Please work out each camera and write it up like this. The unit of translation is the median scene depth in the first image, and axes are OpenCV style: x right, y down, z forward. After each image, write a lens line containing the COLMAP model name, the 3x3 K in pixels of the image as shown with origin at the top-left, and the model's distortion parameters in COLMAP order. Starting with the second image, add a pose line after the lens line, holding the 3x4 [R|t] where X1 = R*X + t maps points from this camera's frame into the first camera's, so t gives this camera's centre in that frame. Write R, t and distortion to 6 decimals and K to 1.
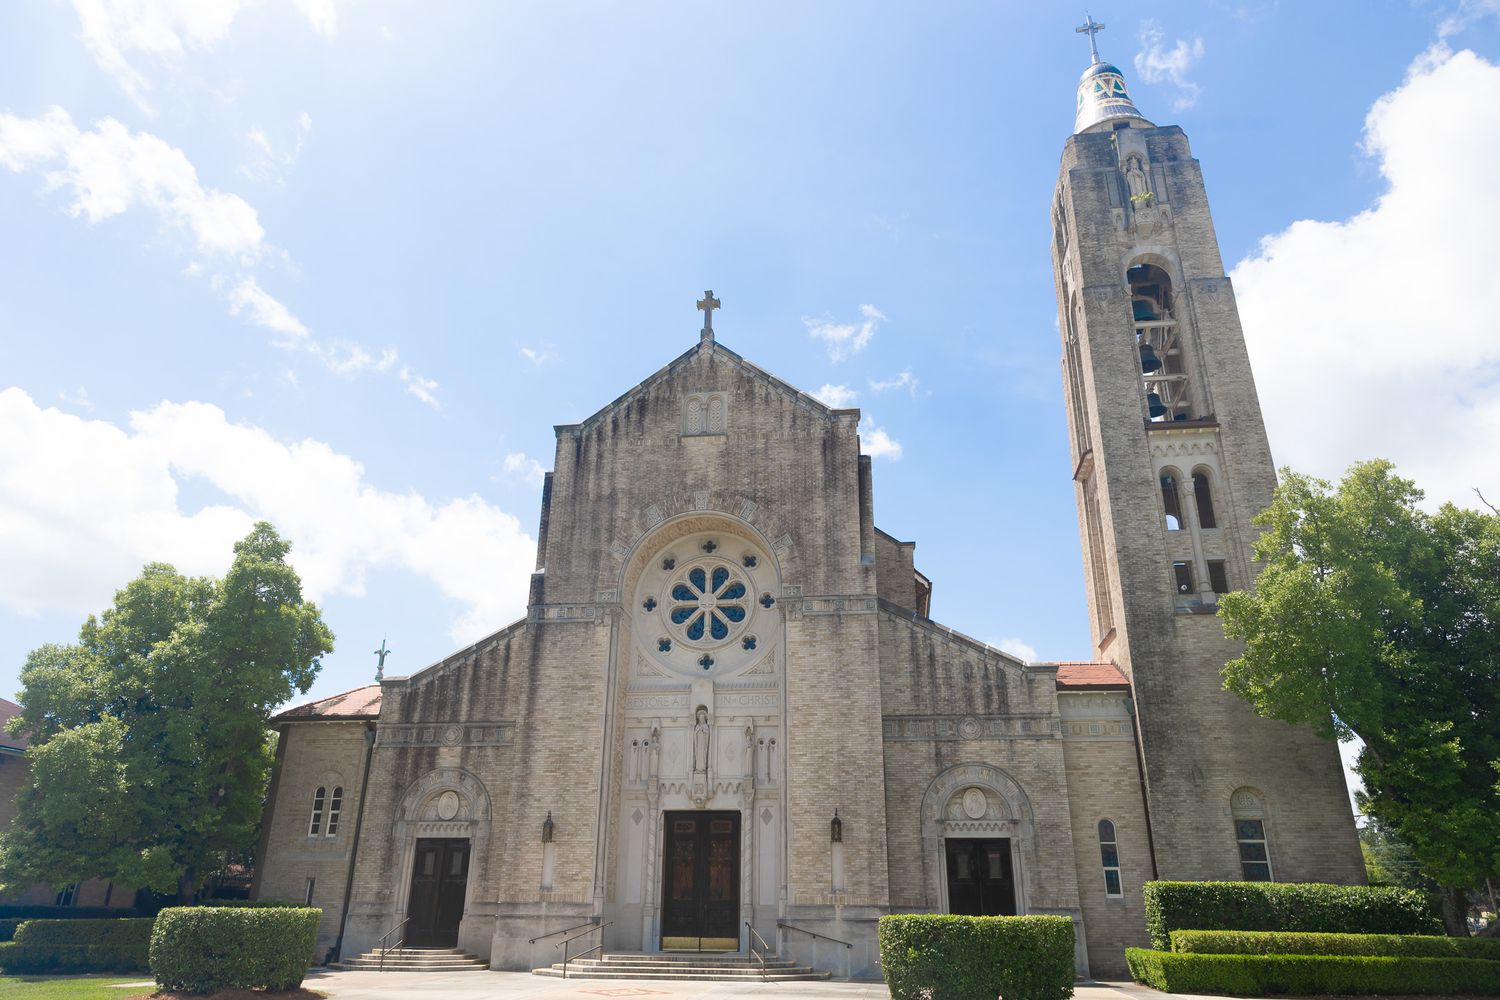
lens RADIAL K [[991.2, 0, 750.0], [0, 991.2, 500.0], [0, 0, 1]] dist [0.001675, 0.003972]
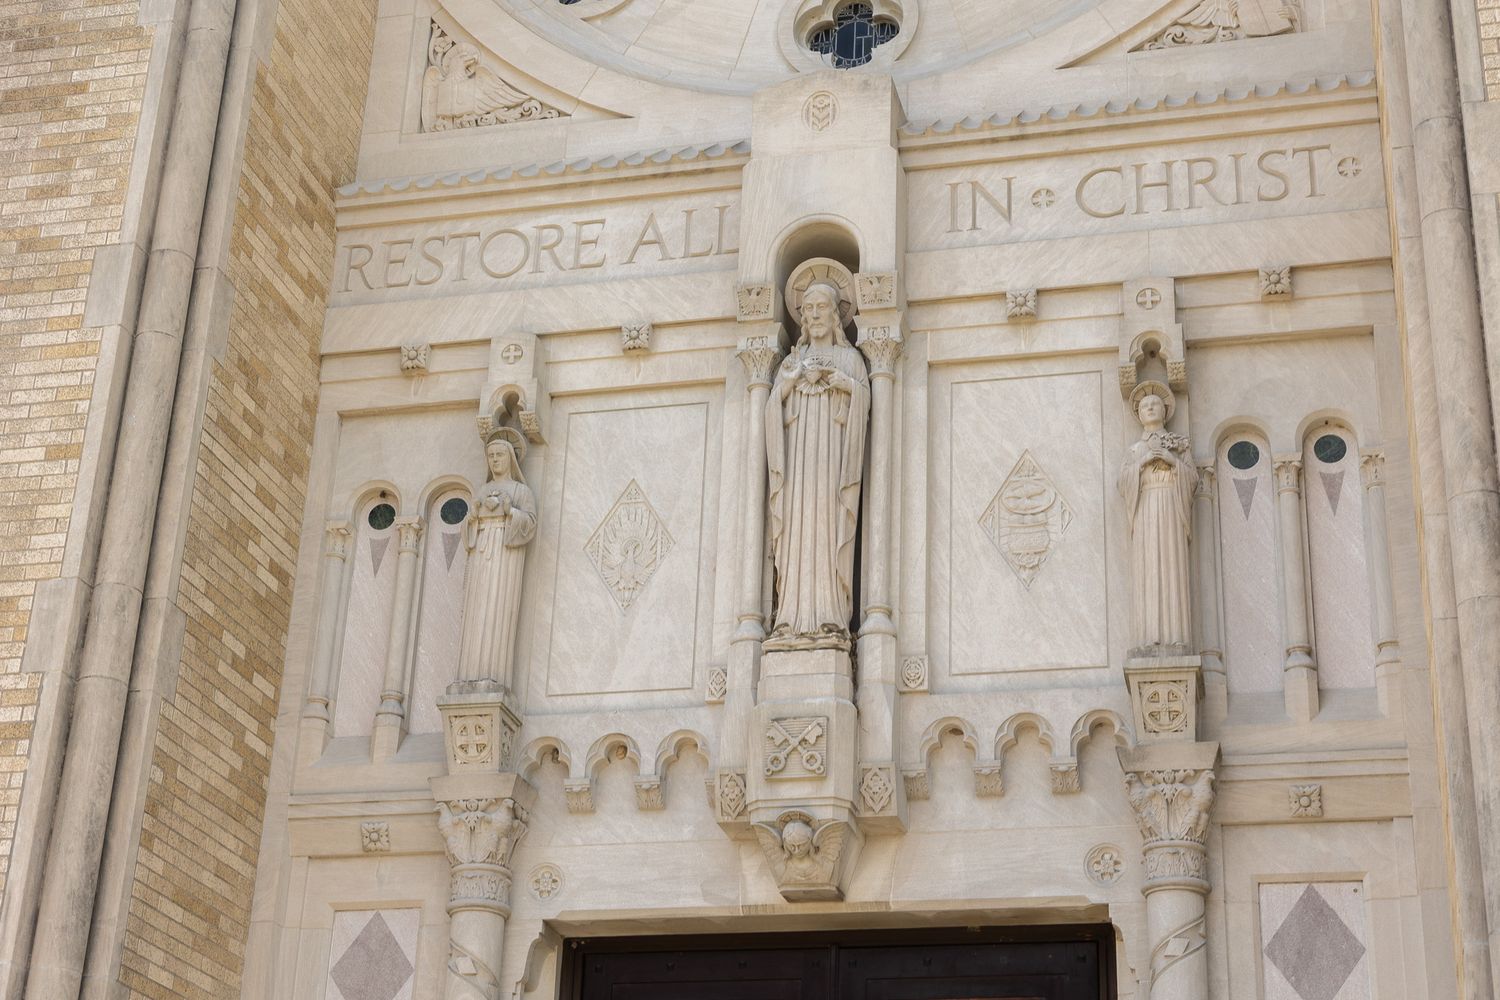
lens RADIAL K [[2401.8, 0, 750.0], [0, 2401.8, 500.0], [0, 0, 1]] dist [0.001806, 0.015732]
pose [[0.993555, -0.020080, -0.111560, -0.020105], [0.015363, 0.998958, -0.042982, 0.265481], [0.112307, 0.040991, 0.992828, 0.657349]]
